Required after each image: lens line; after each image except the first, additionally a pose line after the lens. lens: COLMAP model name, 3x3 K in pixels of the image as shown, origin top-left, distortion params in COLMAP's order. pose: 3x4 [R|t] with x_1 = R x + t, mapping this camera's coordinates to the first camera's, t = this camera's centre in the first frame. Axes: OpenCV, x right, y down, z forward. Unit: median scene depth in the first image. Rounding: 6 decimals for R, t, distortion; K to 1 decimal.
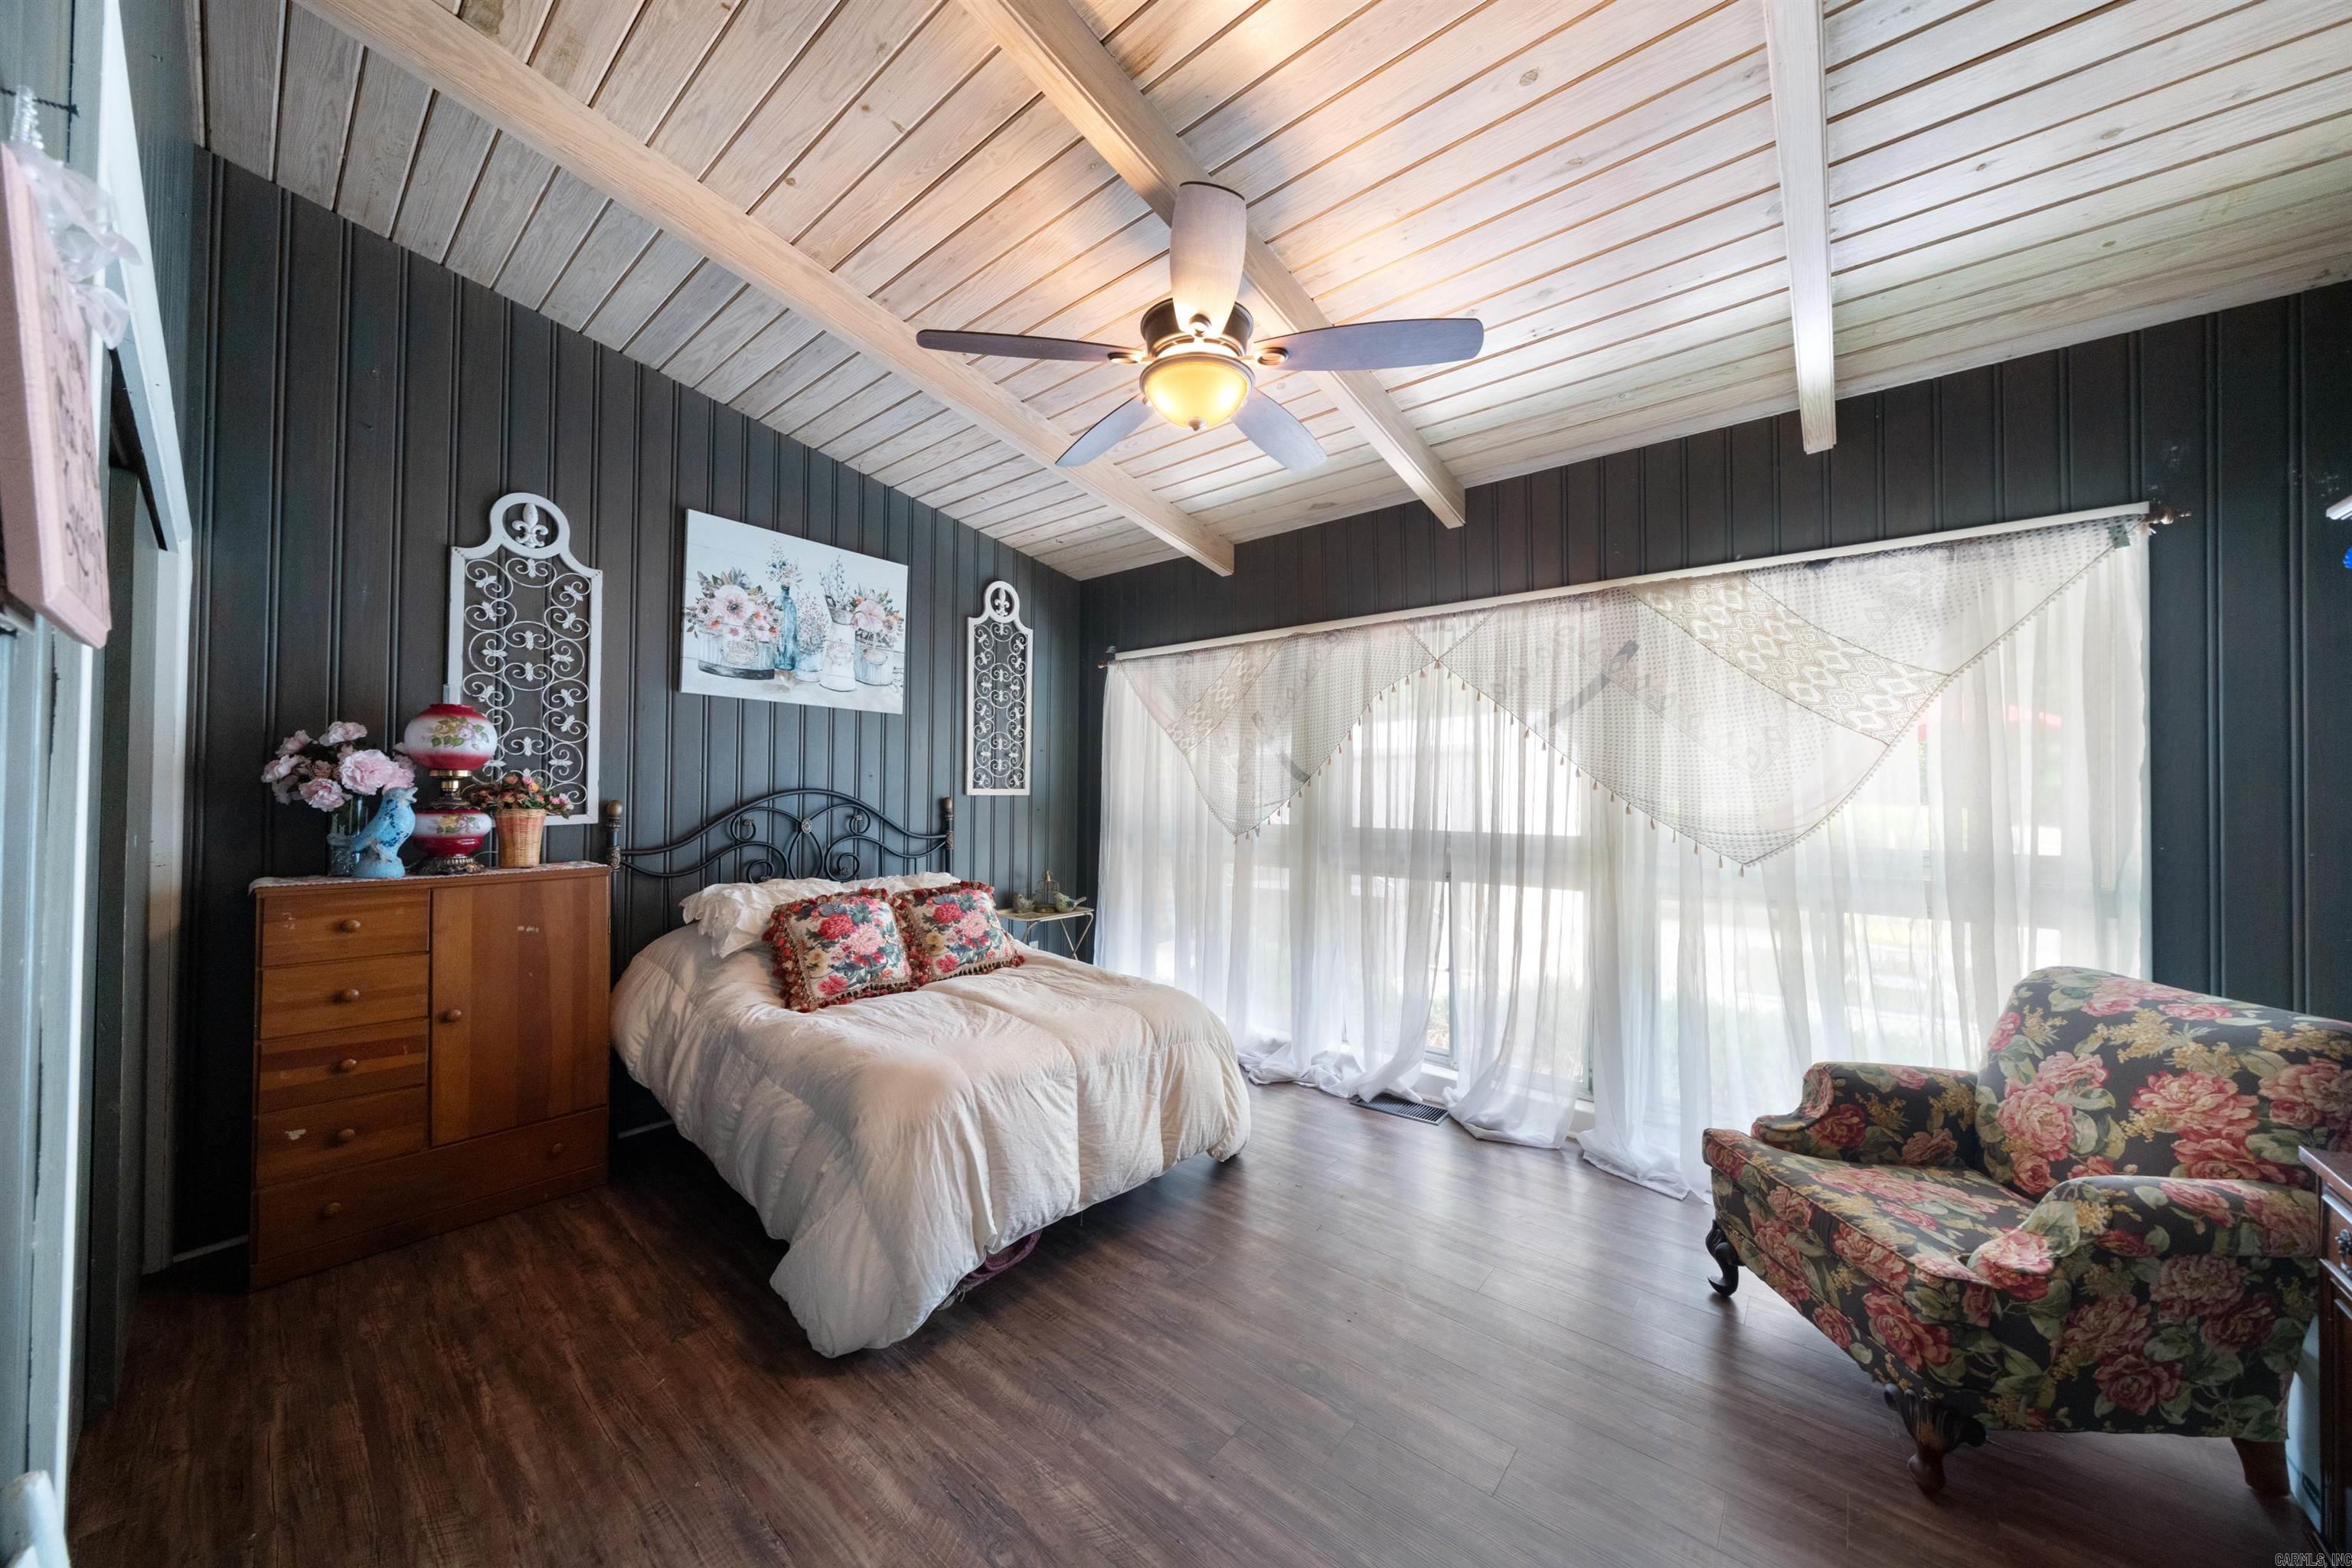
lens RADIAL K [[773.2, 0, 1175.9], [0, 773.2, 782.6], [0, 0, 1]] dist [-0.003154, -0.000055]
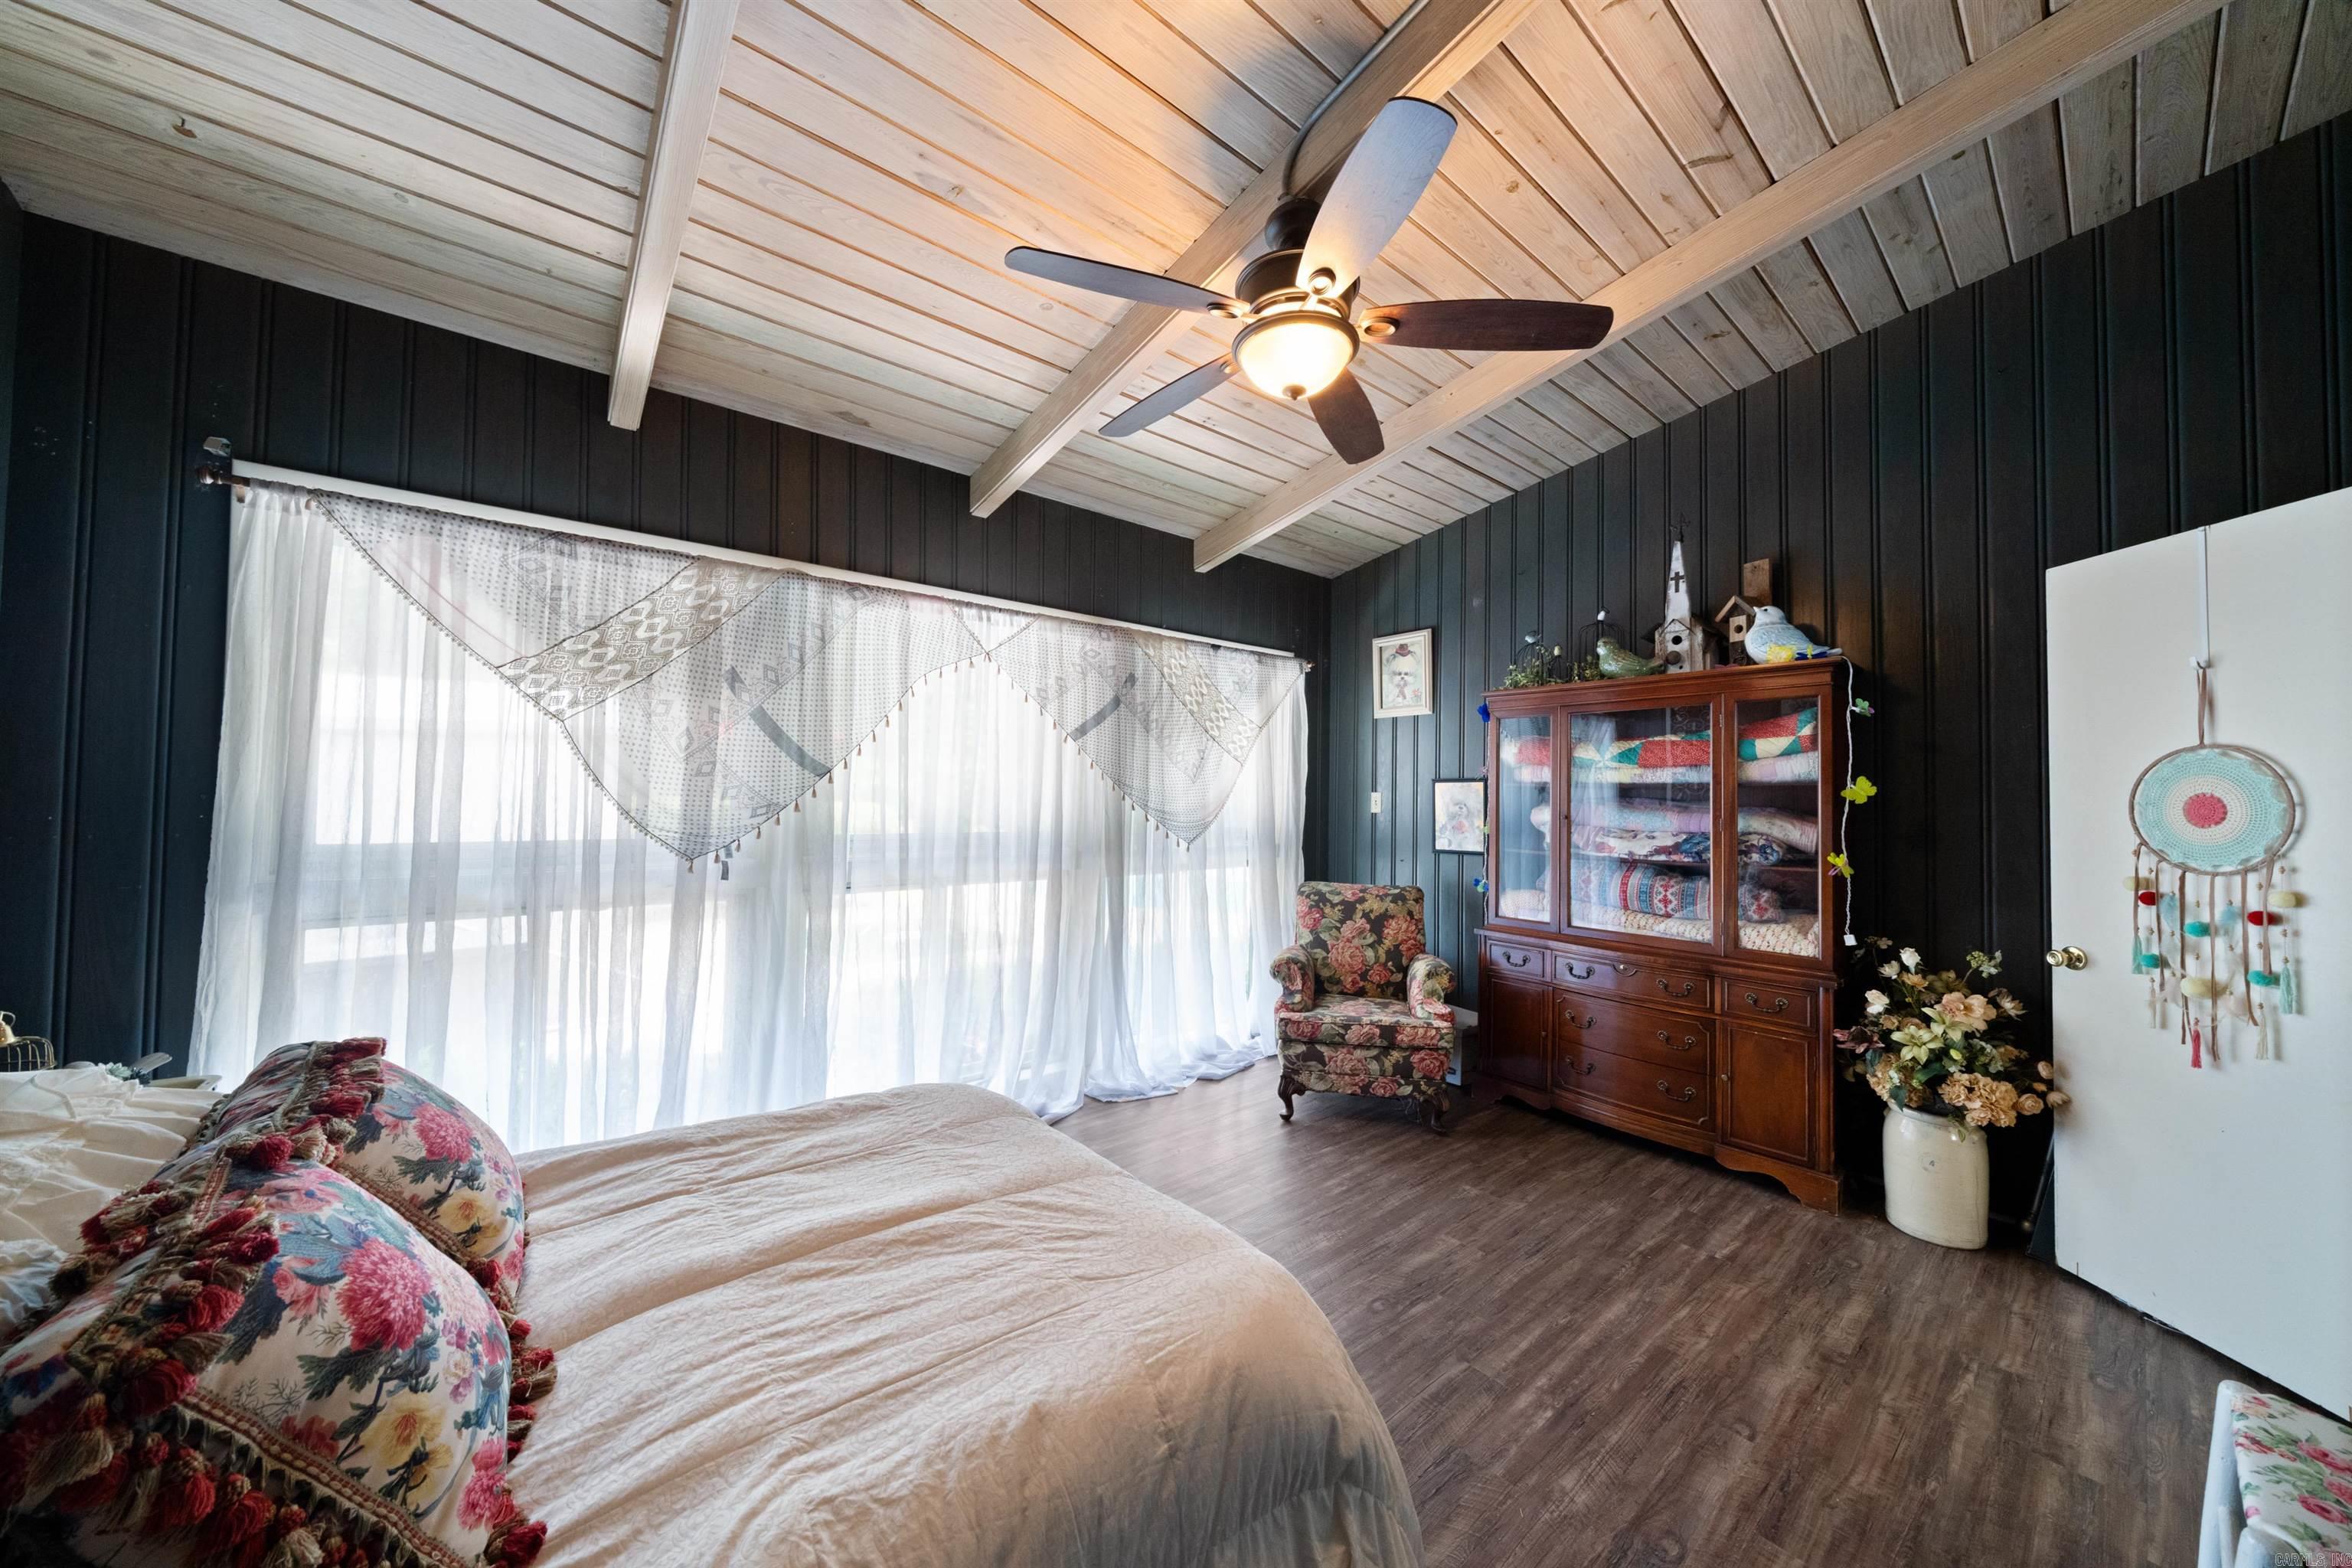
lens RADIAL K [[773.2, 0, 1178.0], [0, 773.2, 781.9], [0, 0, 1]] dist [-0.003154, -0.000055]
pose [[0.210138, 0.016007, 0.977541, -0.629308], [-0.019612, 0.999734, -0.012154, 0.008150], [-0.977475, -0.016618, 0.210396, 0.660916]]
